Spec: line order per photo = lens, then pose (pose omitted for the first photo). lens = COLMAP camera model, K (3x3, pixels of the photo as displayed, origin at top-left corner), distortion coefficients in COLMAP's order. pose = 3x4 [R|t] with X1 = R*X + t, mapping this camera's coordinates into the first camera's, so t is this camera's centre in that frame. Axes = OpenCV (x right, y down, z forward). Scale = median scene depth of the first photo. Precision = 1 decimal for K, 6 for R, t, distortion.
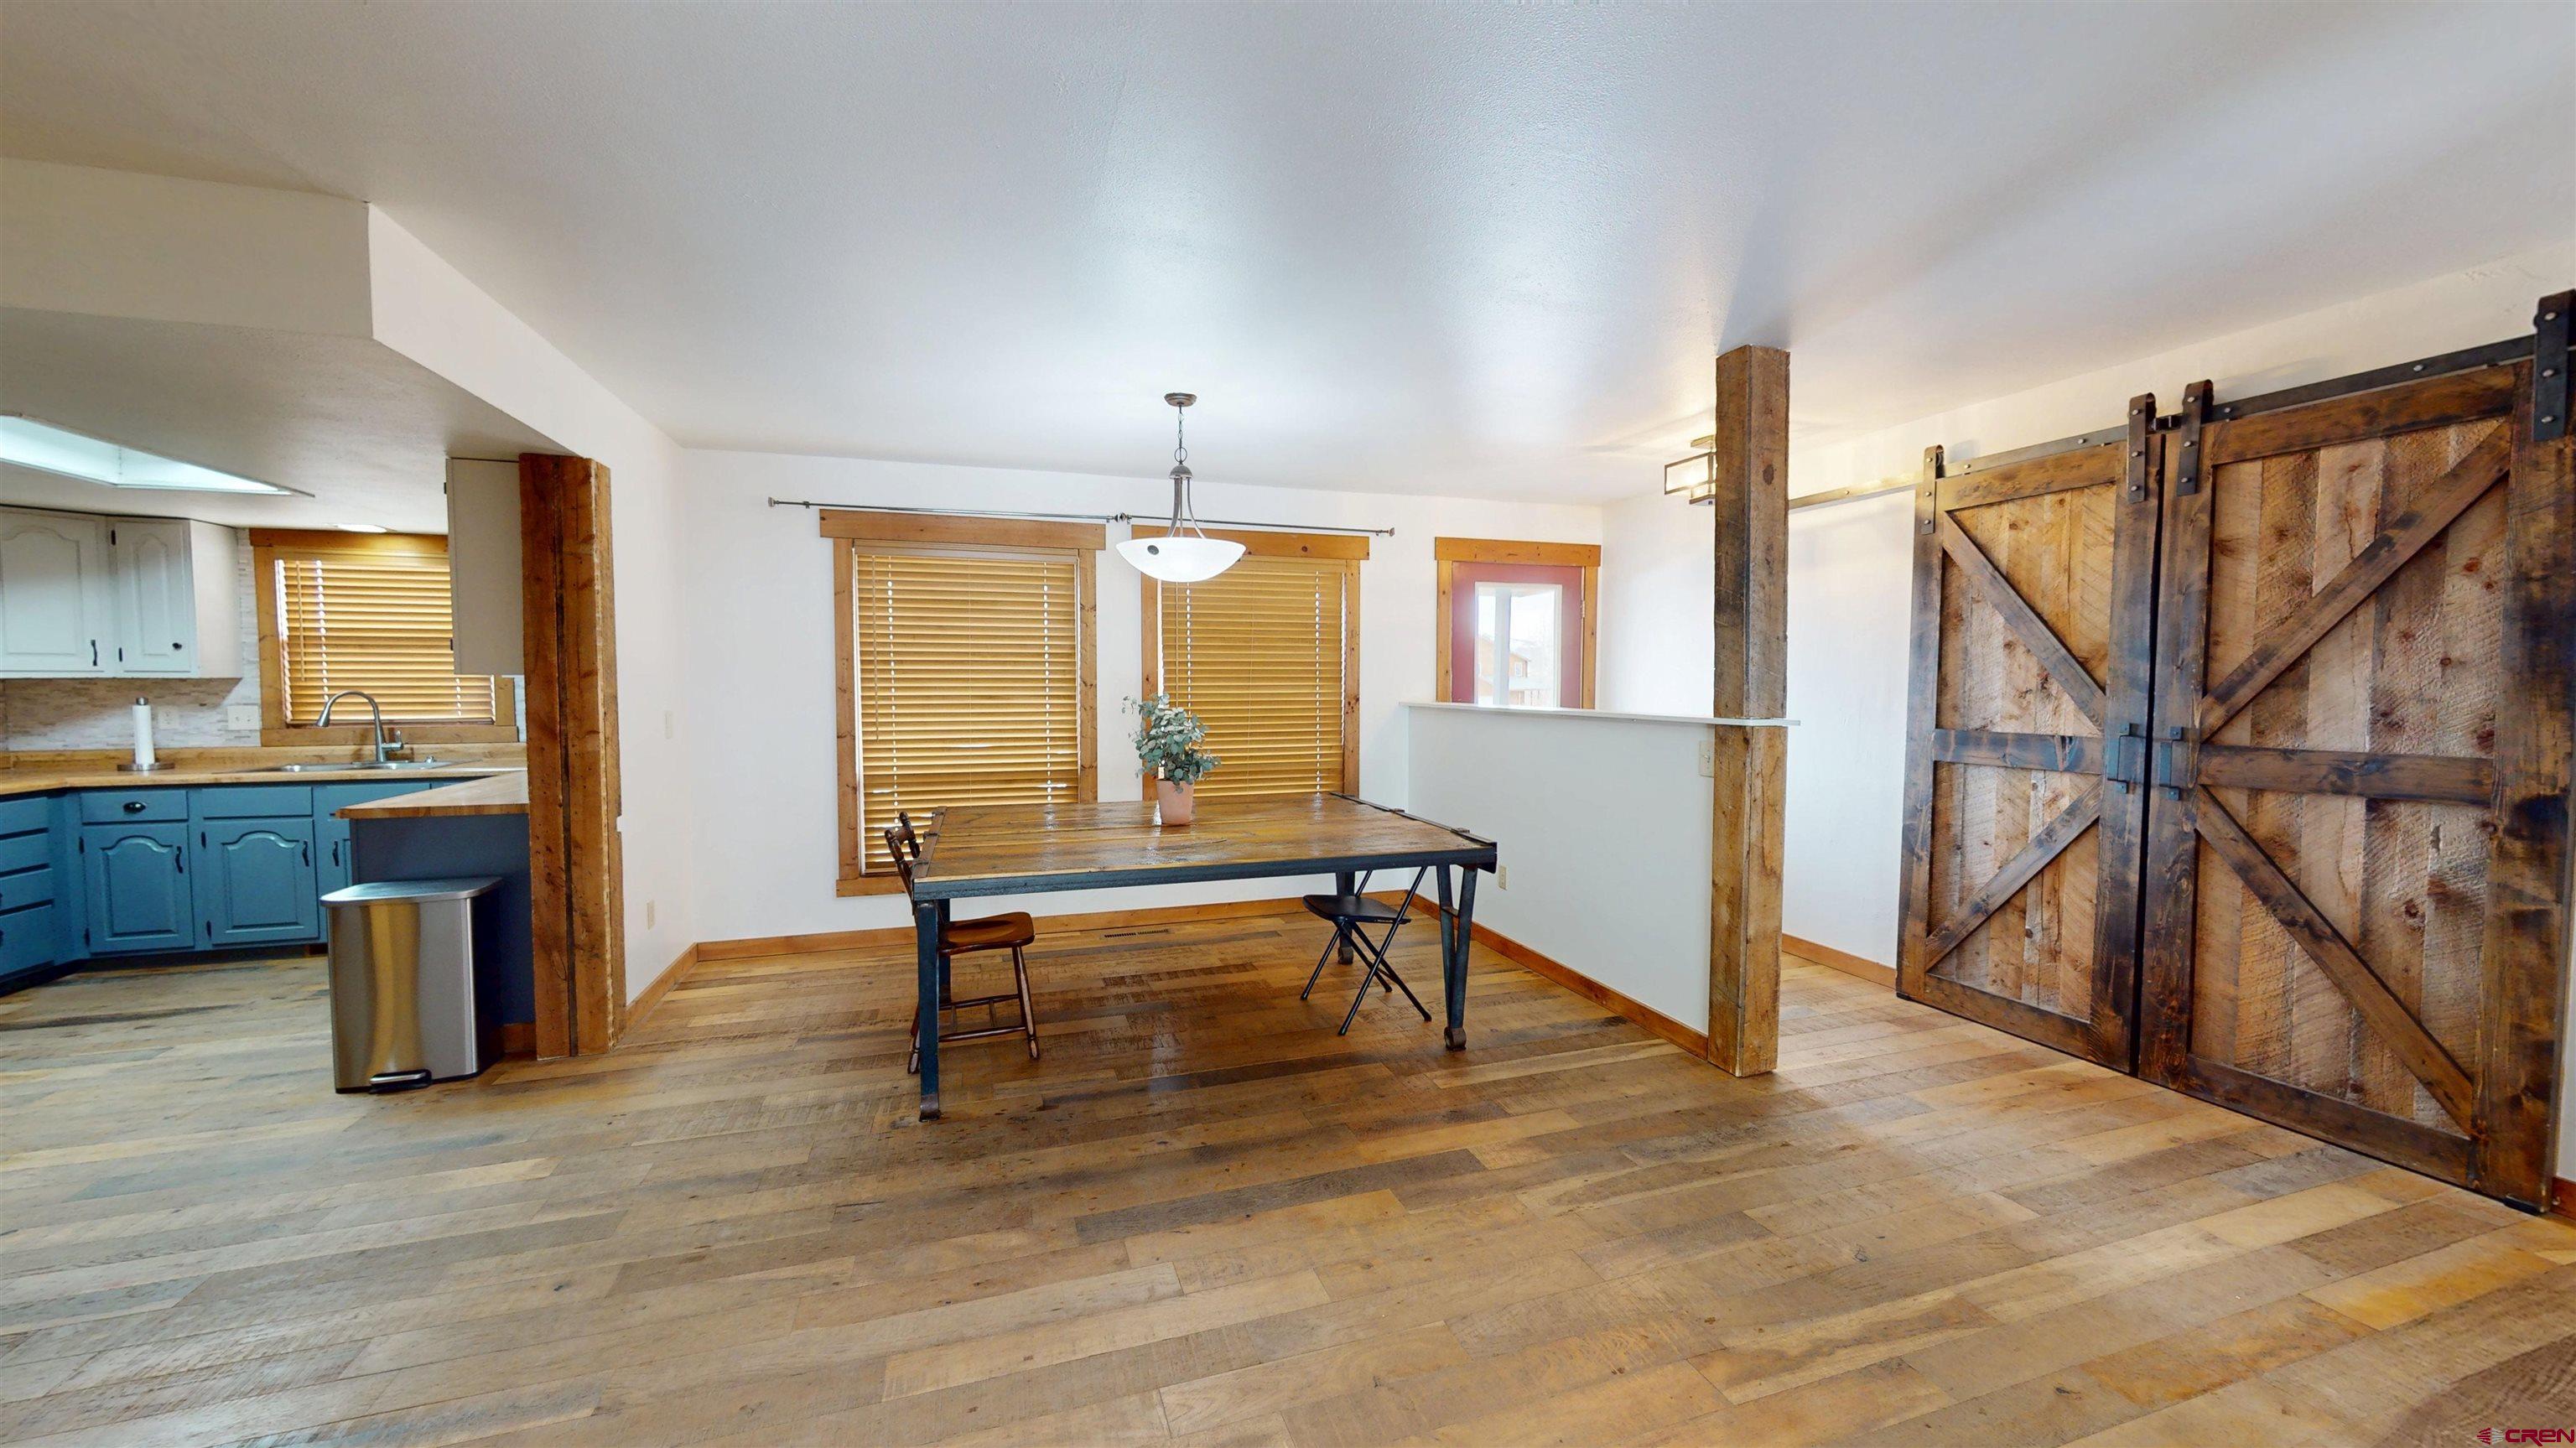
lens RADIAL K [[936.1, 0, 1282.7], [0, 936.1, 728.6], [0, 0, 1]] dist [-0.000108, -0.000149]
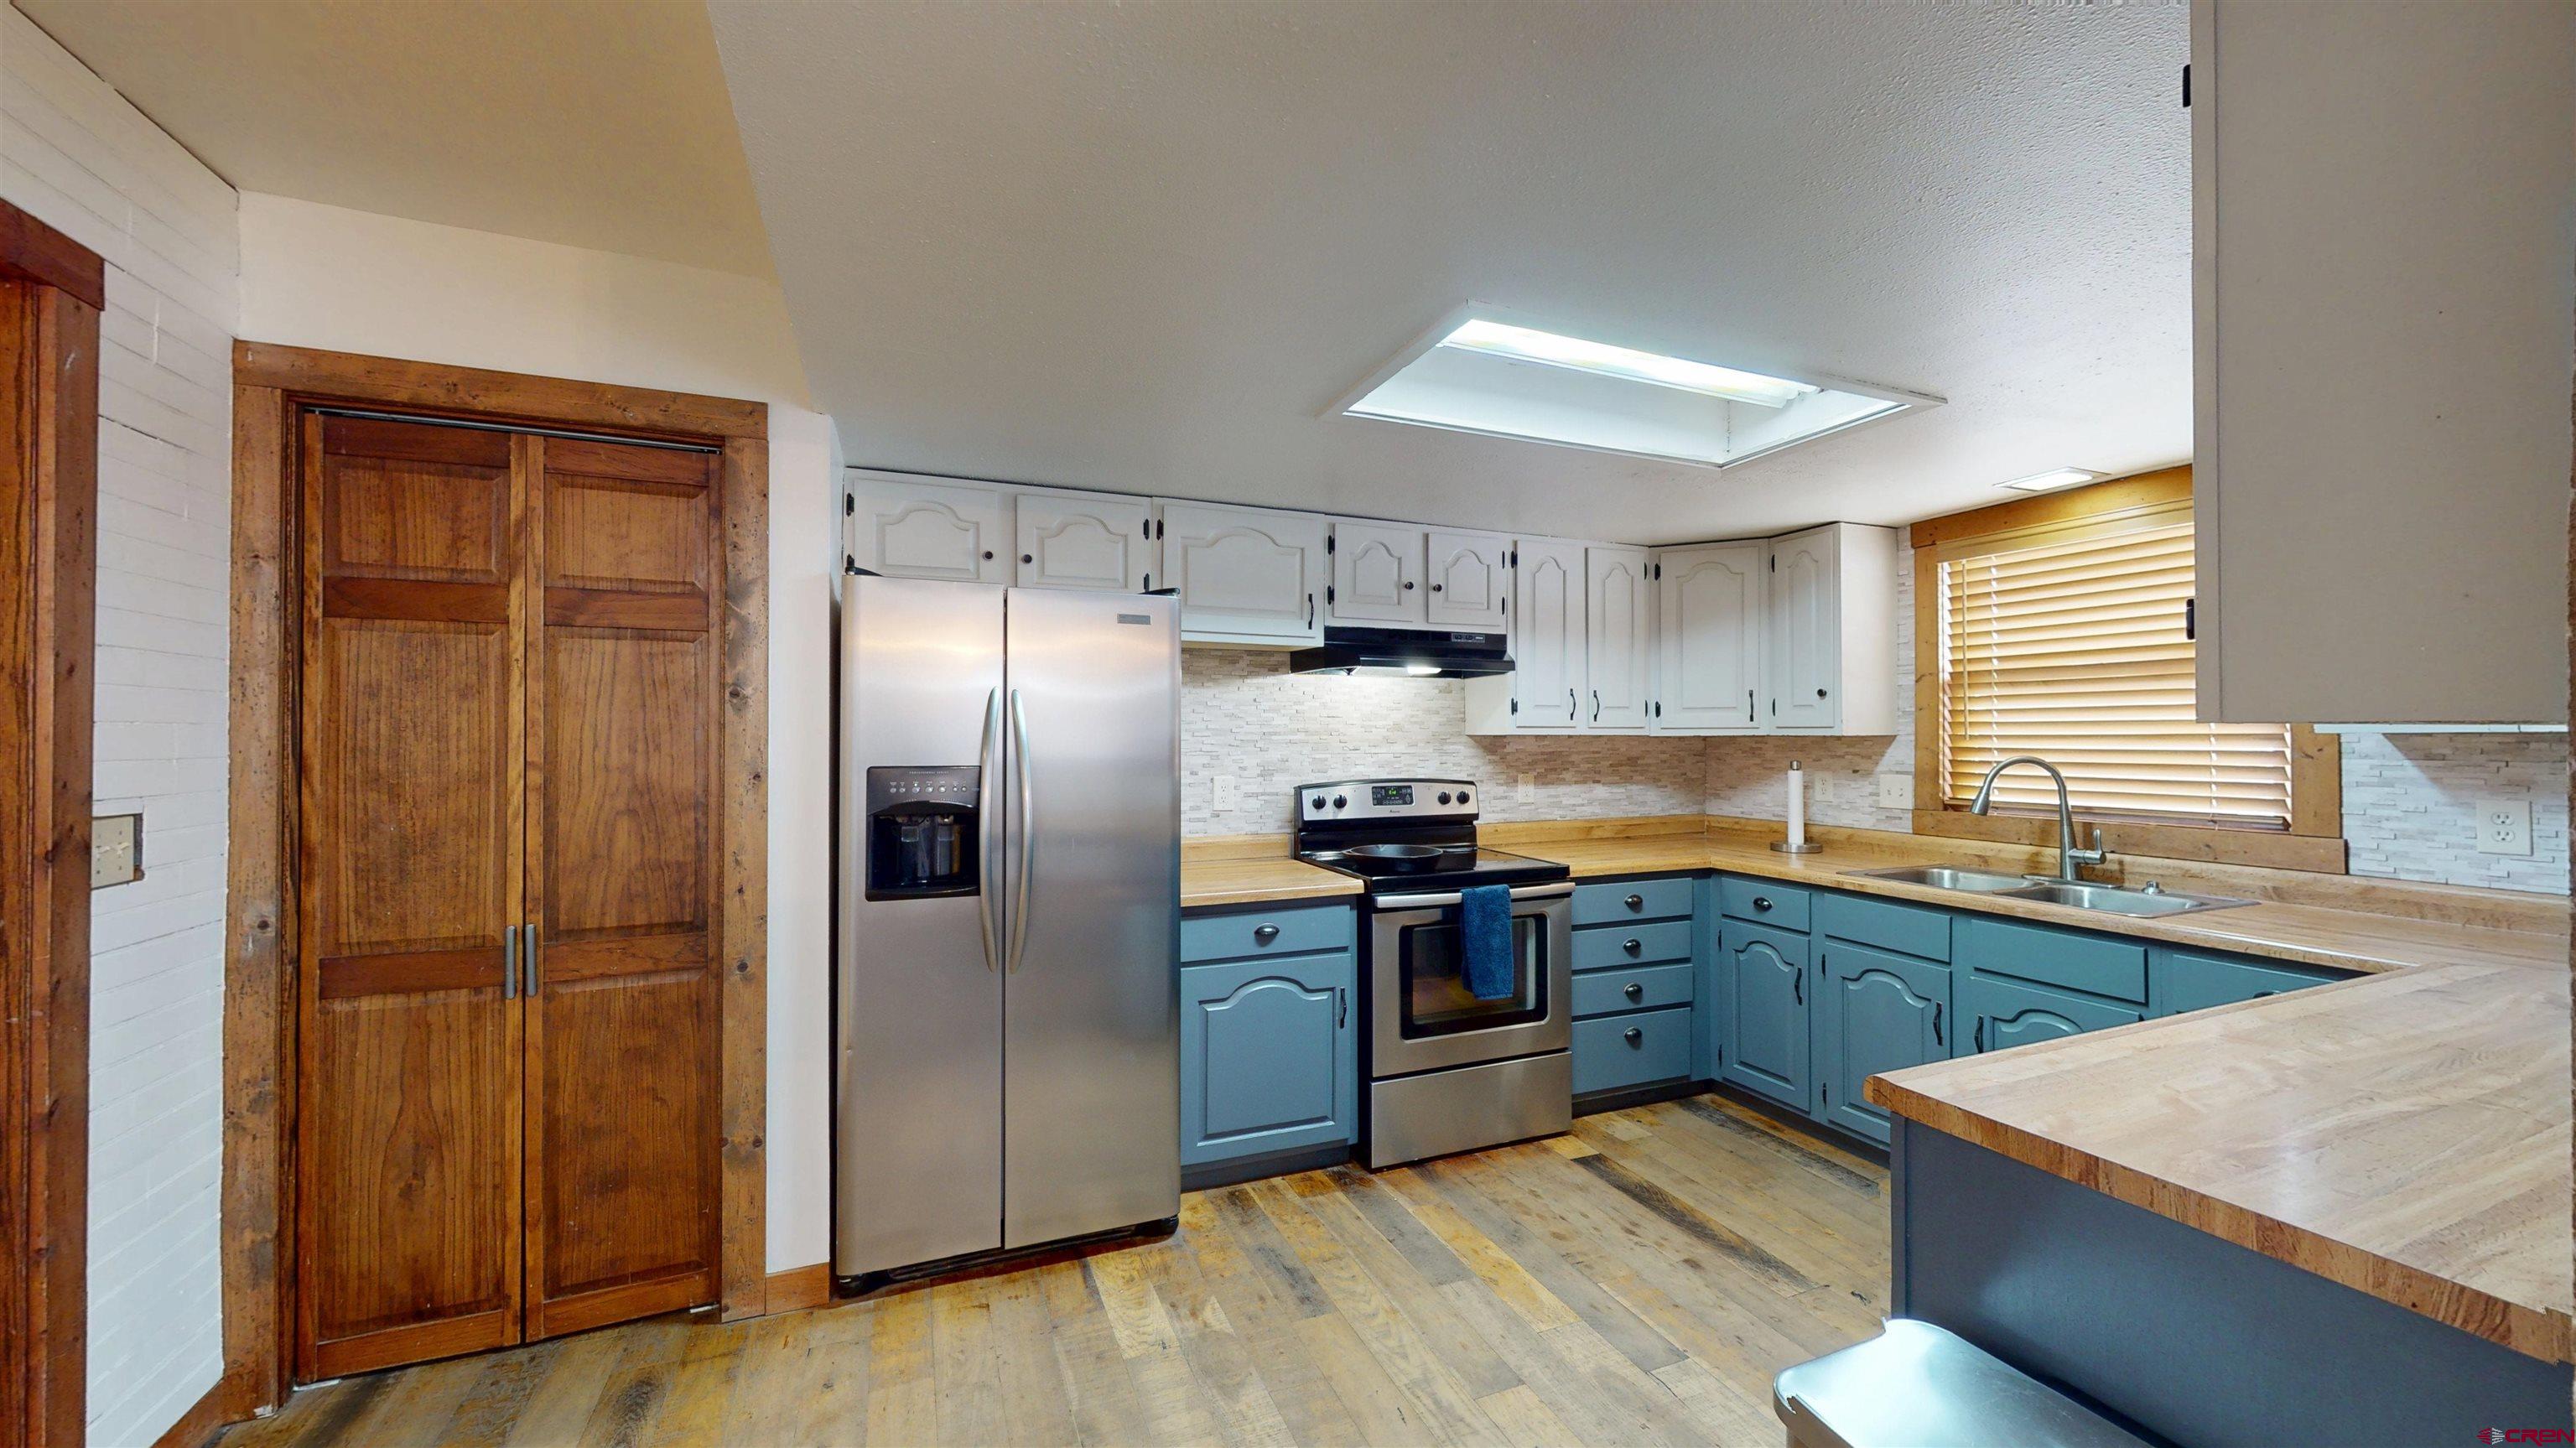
lens RADIAL K [[936.1, 0, 1294.3], [0, 936.1, 725.3], [0, 0, 1]] dist [-0.000108, -0.000149]
pose [[0.070914, -0.015381, -0.997364, -0.431387], [-0.051276, 0.998503, -0.019044, -0.024588], [0.996164, 0.052492, 0.070020, 0.491787]]
